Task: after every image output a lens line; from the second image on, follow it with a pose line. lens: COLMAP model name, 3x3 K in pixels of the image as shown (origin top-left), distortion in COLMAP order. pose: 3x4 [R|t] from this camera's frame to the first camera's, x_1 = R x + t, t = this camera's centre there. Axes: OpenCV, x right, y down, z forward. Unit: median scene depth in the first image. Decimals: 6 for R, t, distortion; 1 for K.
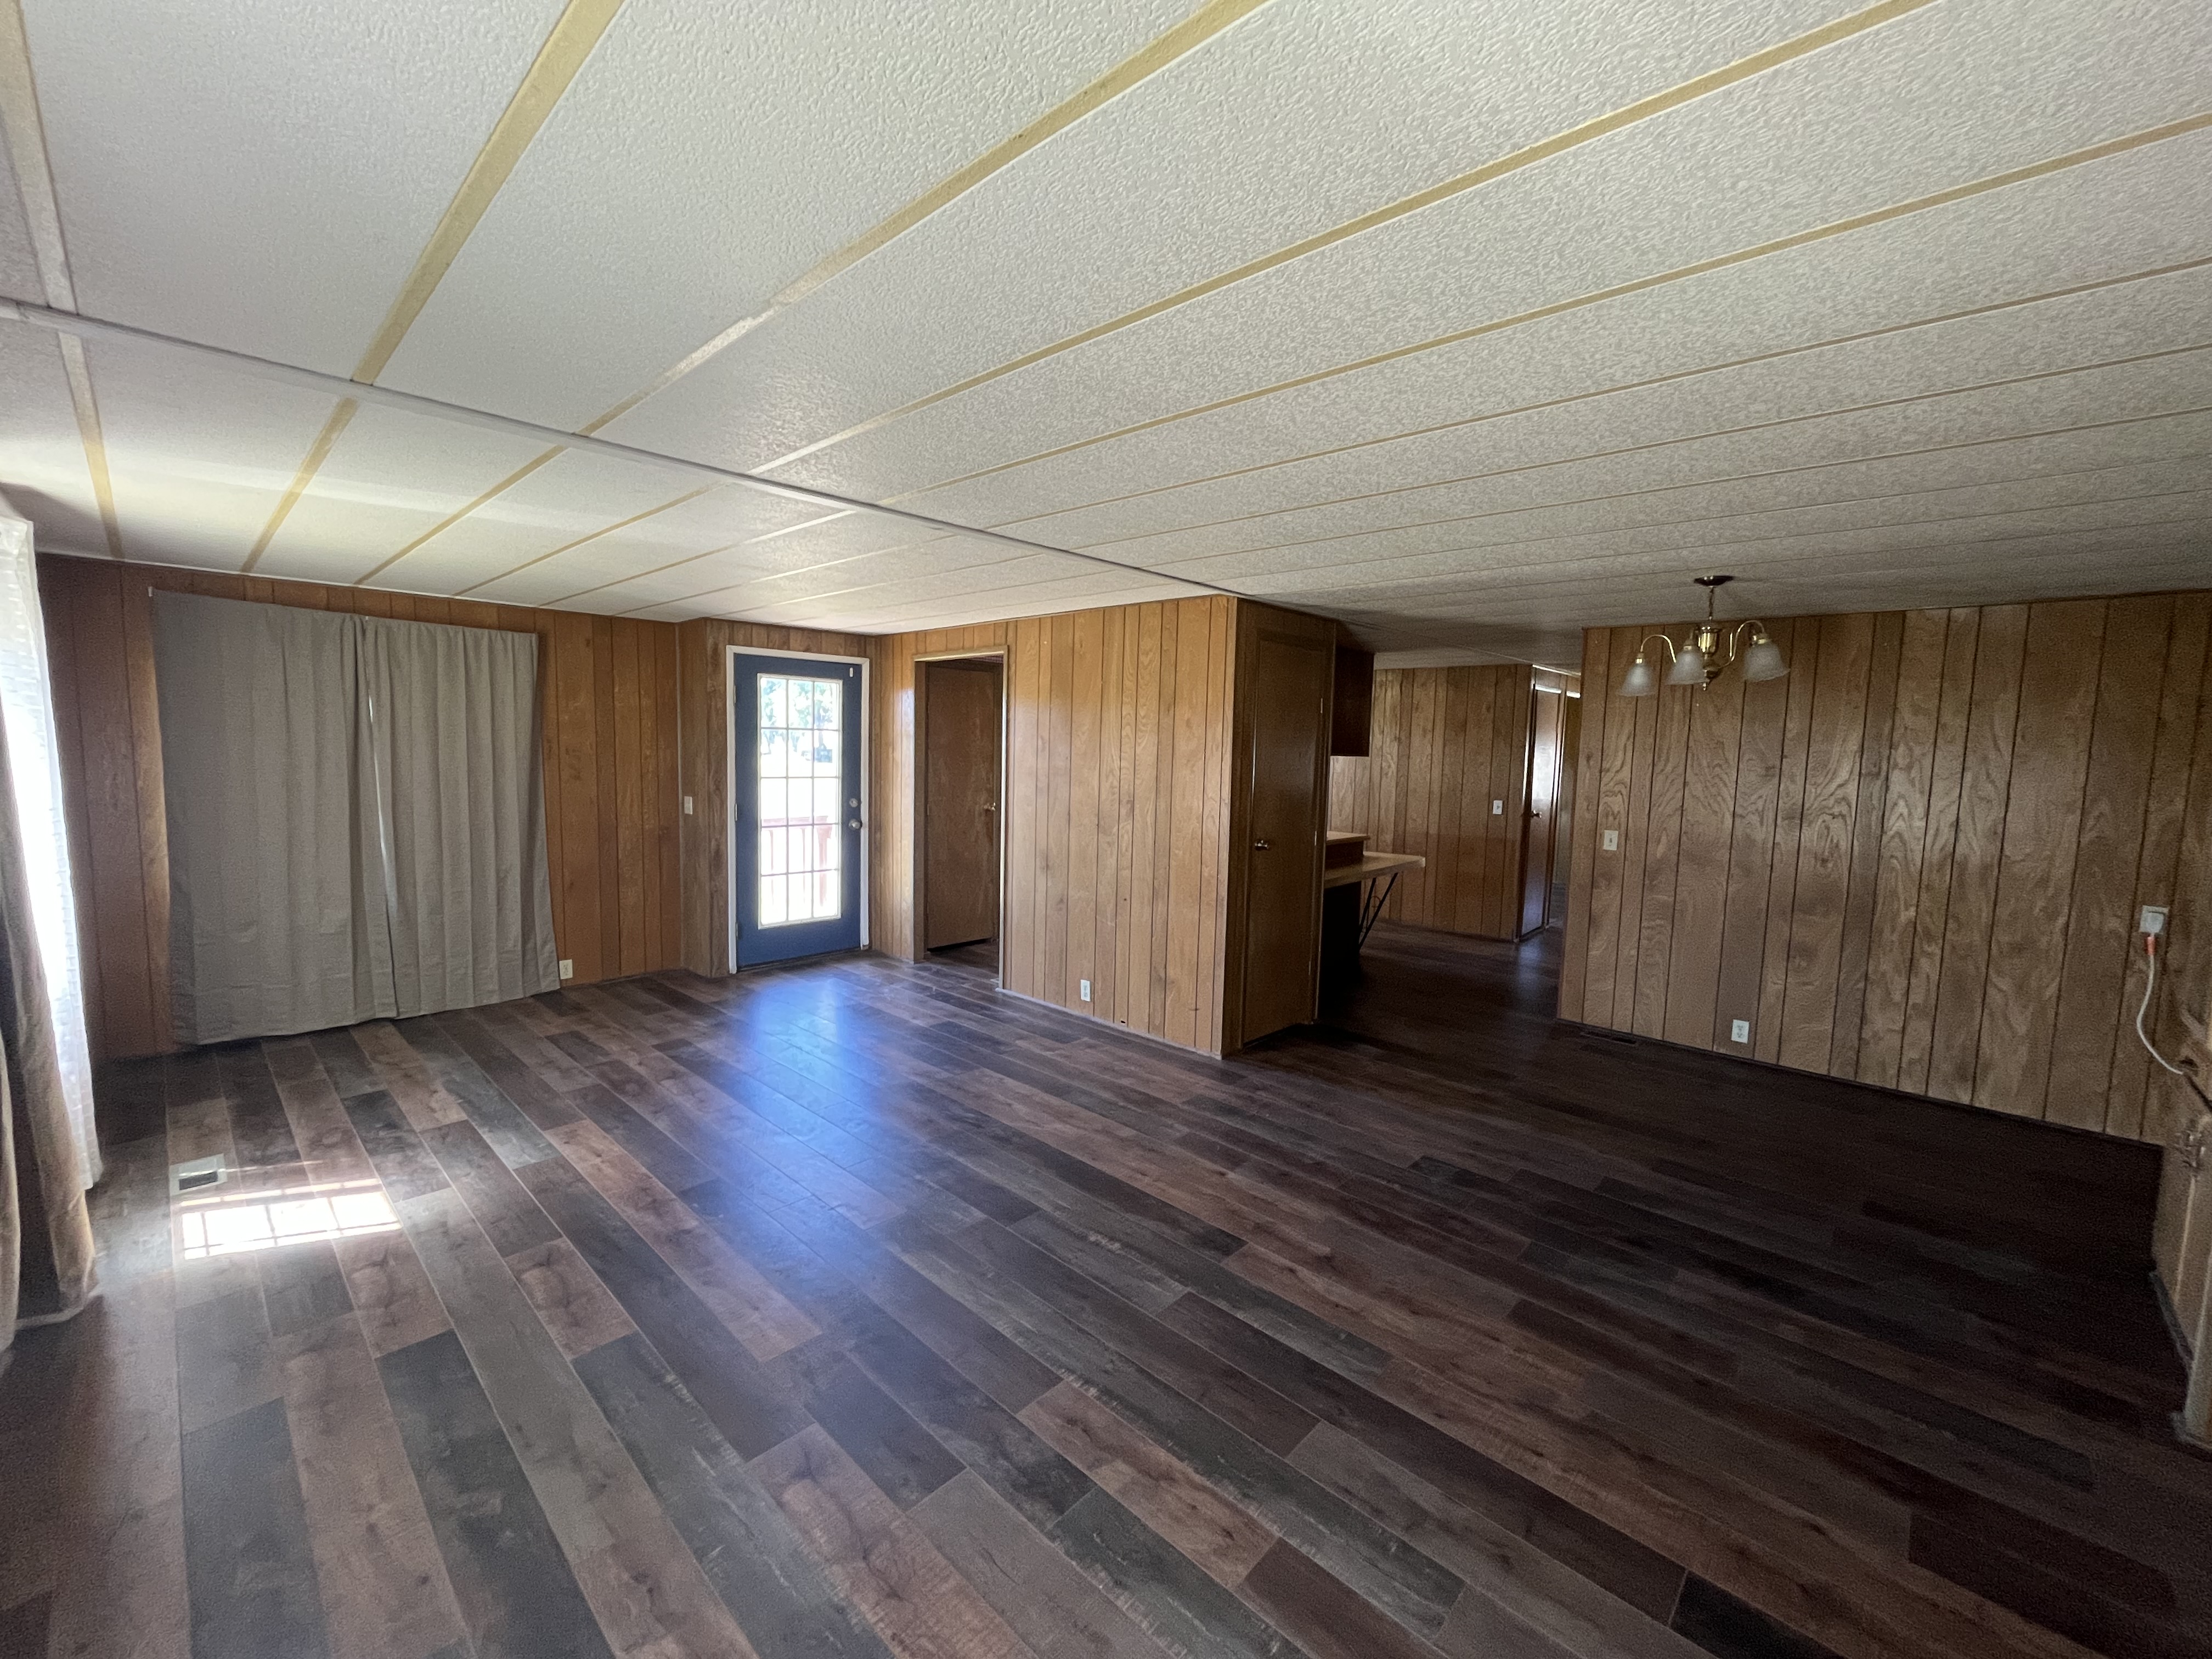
lens RADIAL K [[893.6, 0, 1105.1], [0, 893.6, 833.0], [0, 0, 1]] dist [-0.002392, 0.000209]
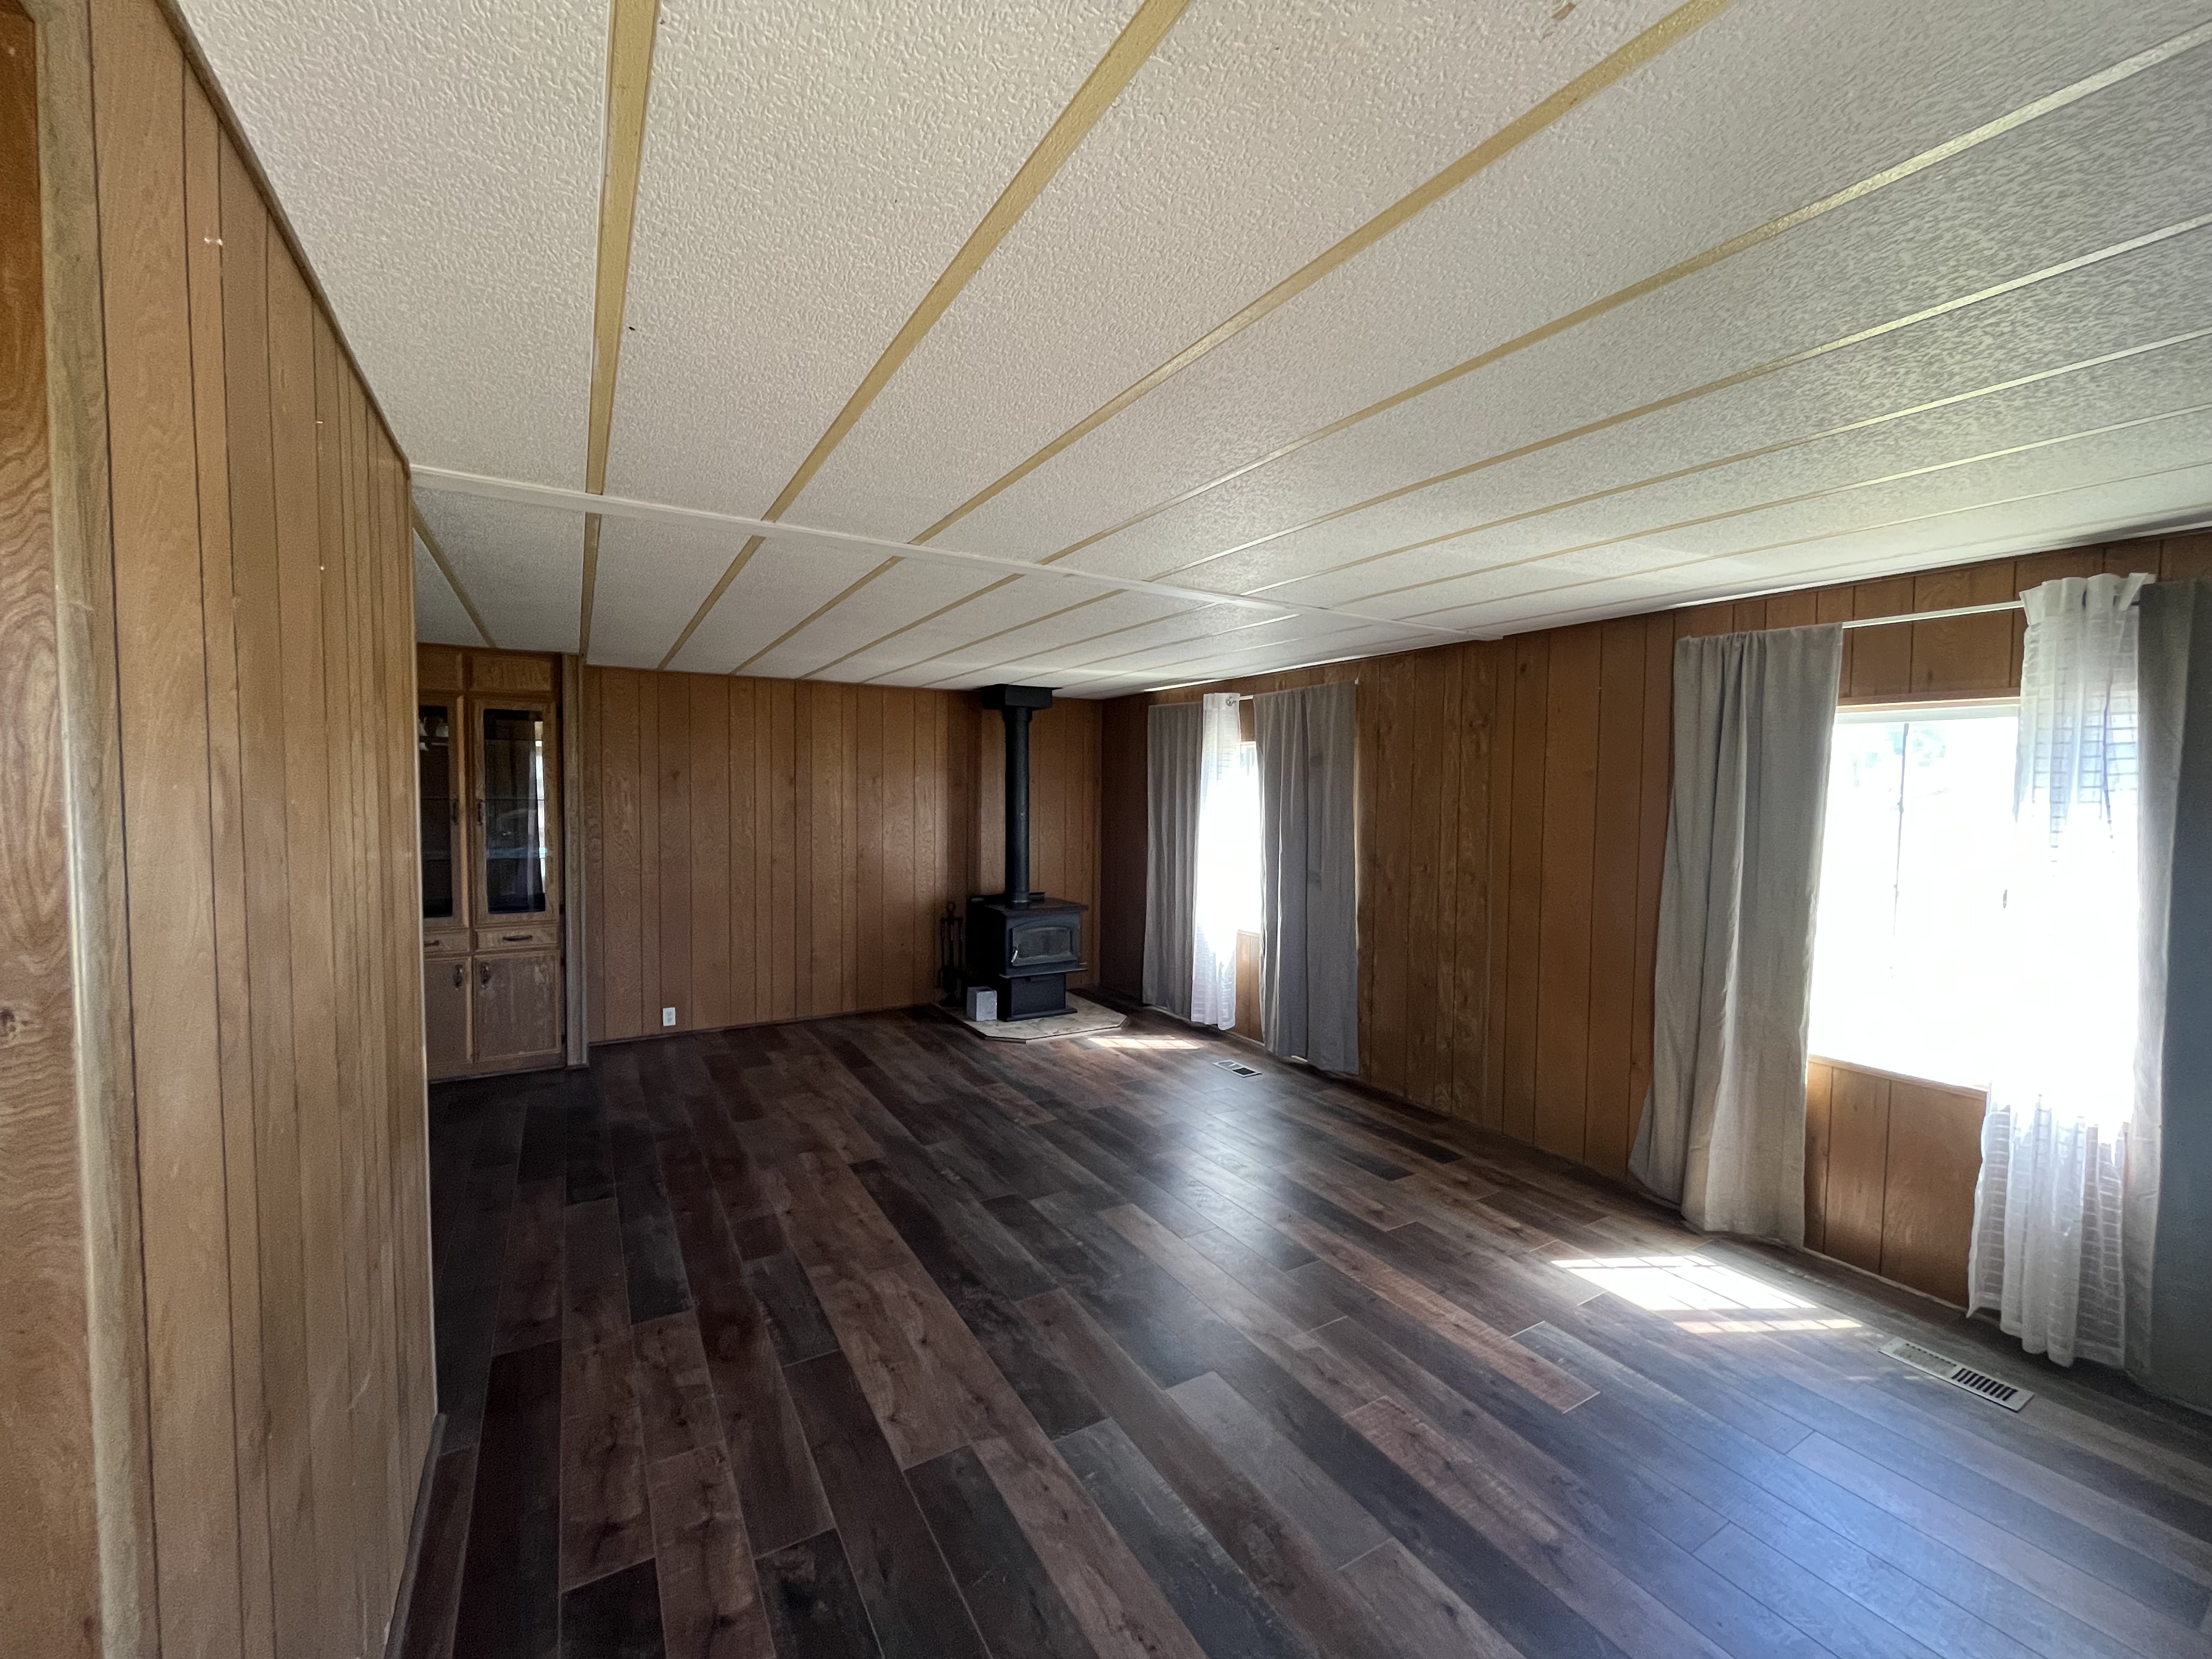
lens RADIAL K [[893.6, 0, 1105.4], [0, 893.6, 823.6], [0, 0, 1]] dist [-0.002392, 0.000209]
pose [[-0.961086, -0.045483, 0.272480, -0.460294], [-0.005428, 0.989272, 0.145987, -0.196141], [-0.276197, 0.138827, -0.951022, 1.777303]]
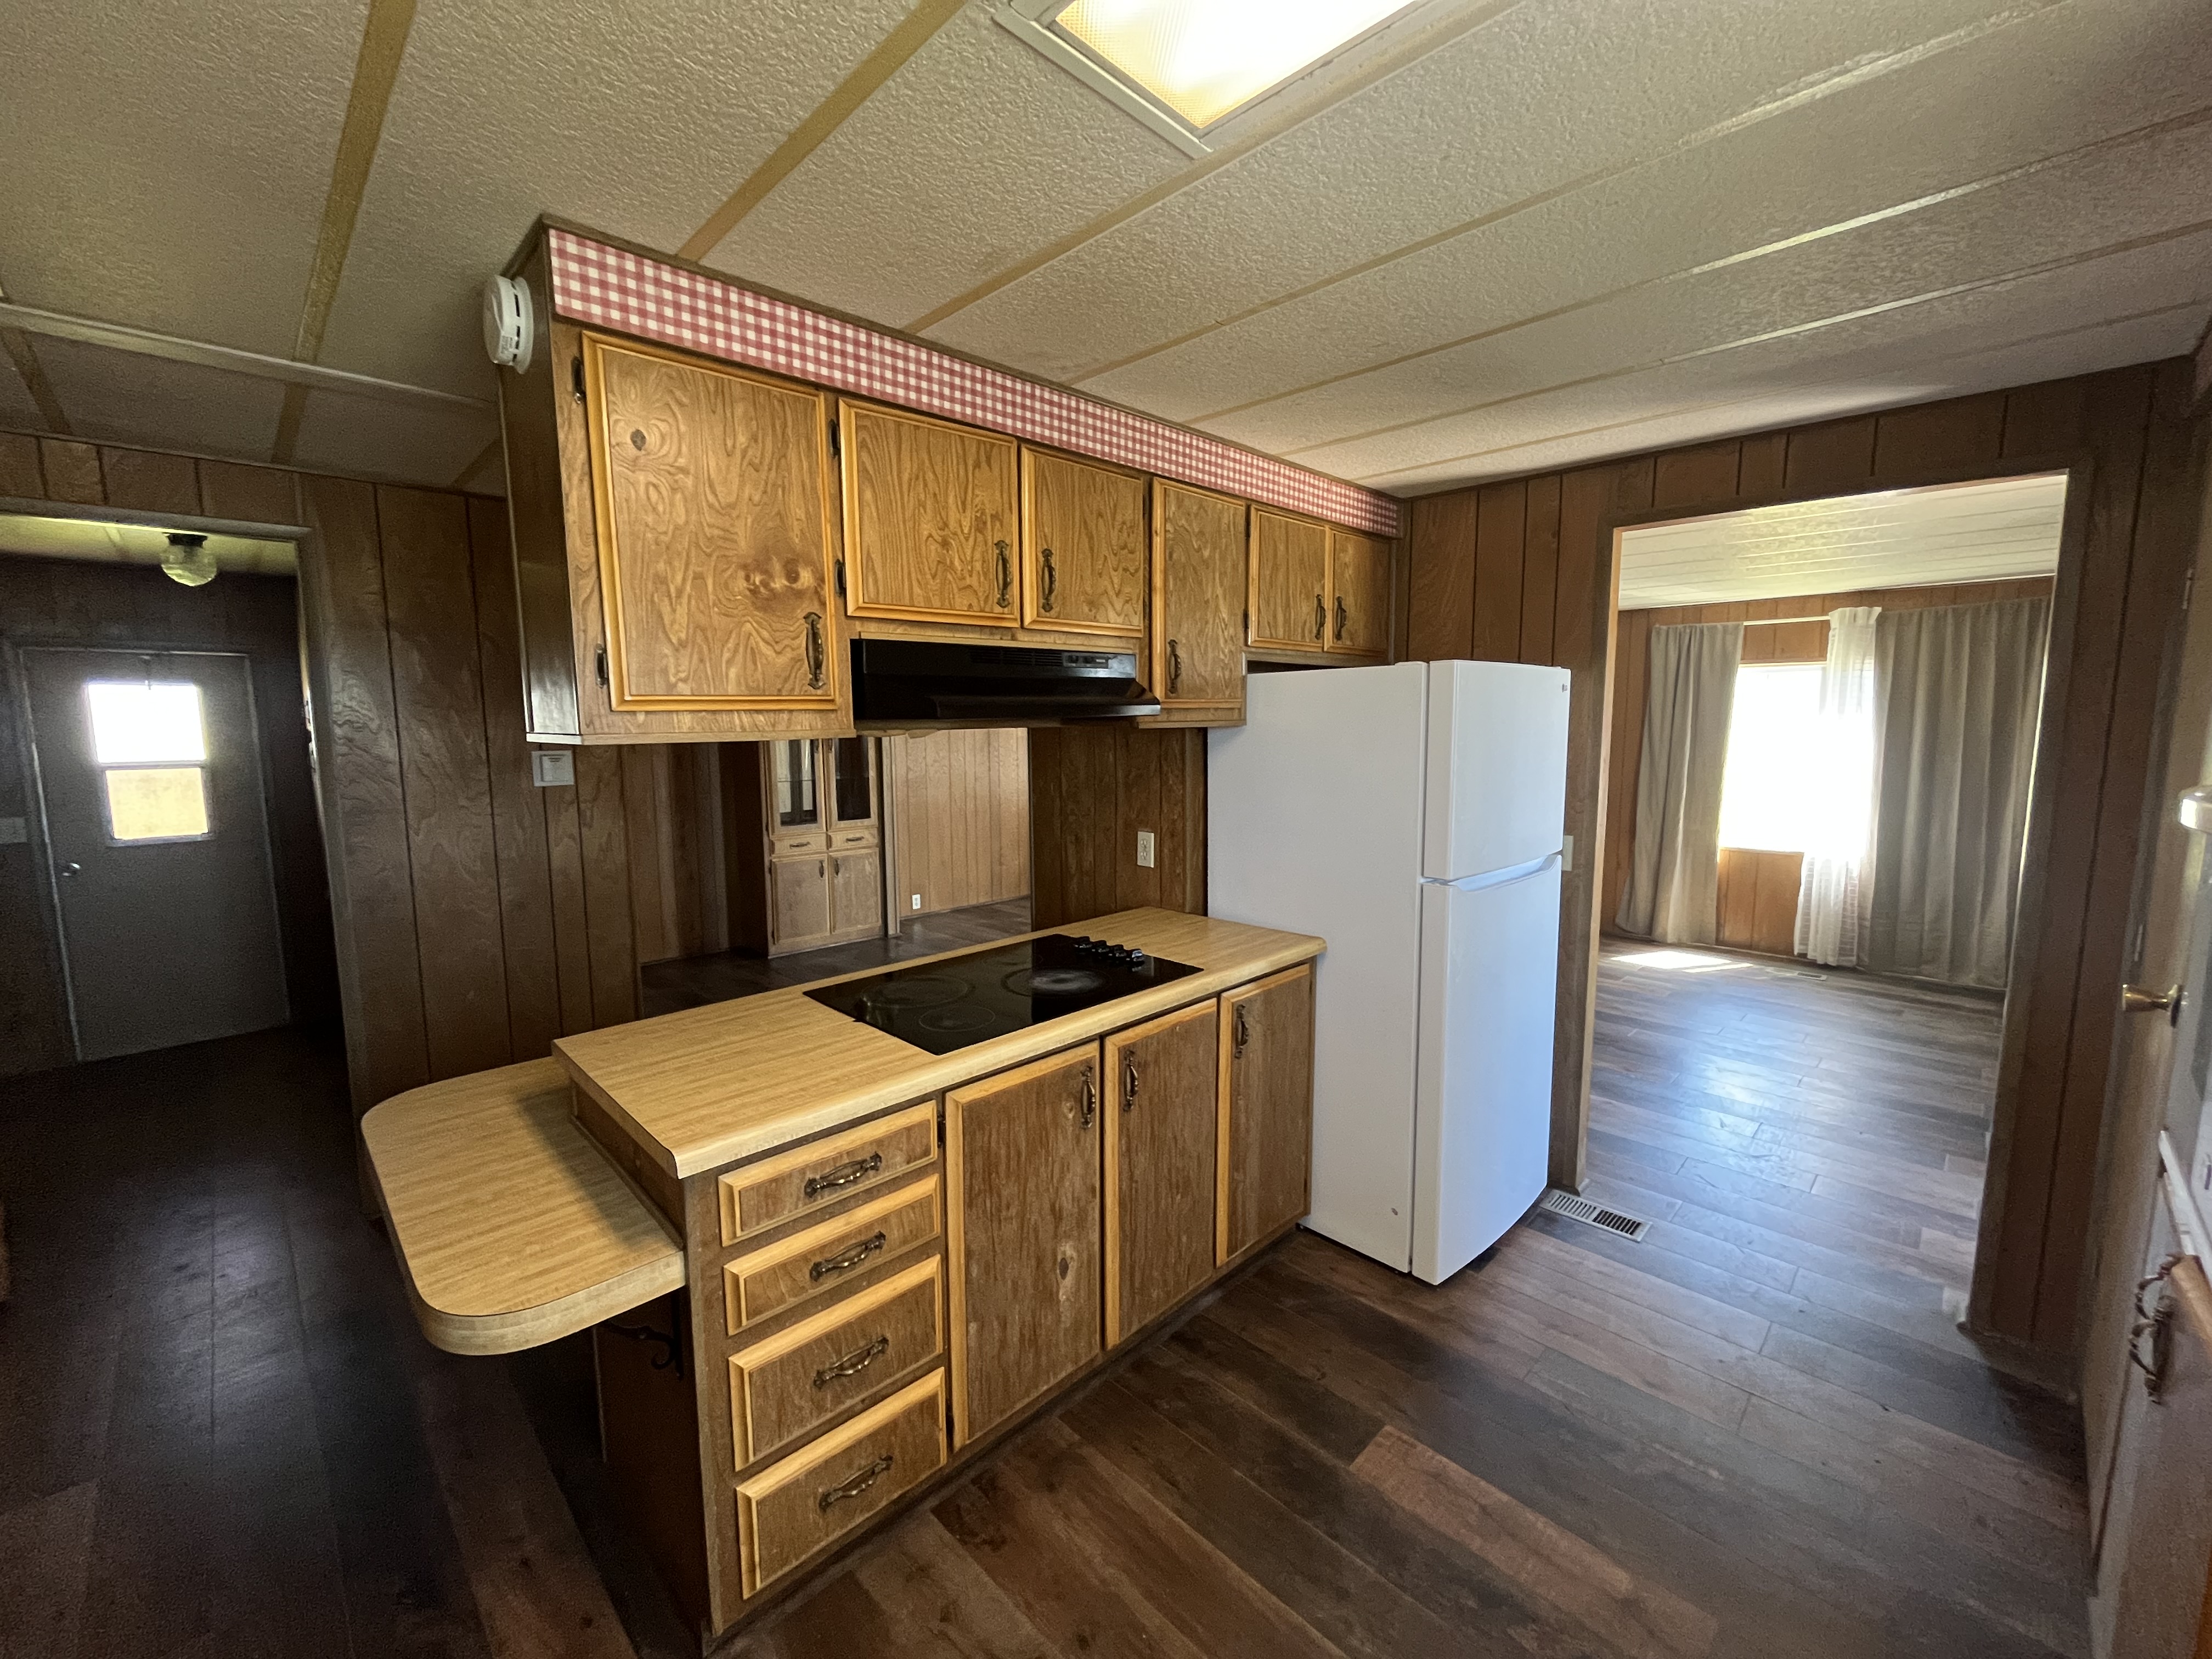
lens RADIAL K [[893.6, 0, 1110.0], [0, 893.6, 824.2], [0, 0, 1]] dist [-0.002392, 0.000209]
pose [[-0.999408, -0.020388, 0.027724, 0.258781], [-0.013990, 0.976743, 0.213954, -0.238082], [-0.031441, 0.213440, -0.976450, 2.515783]]
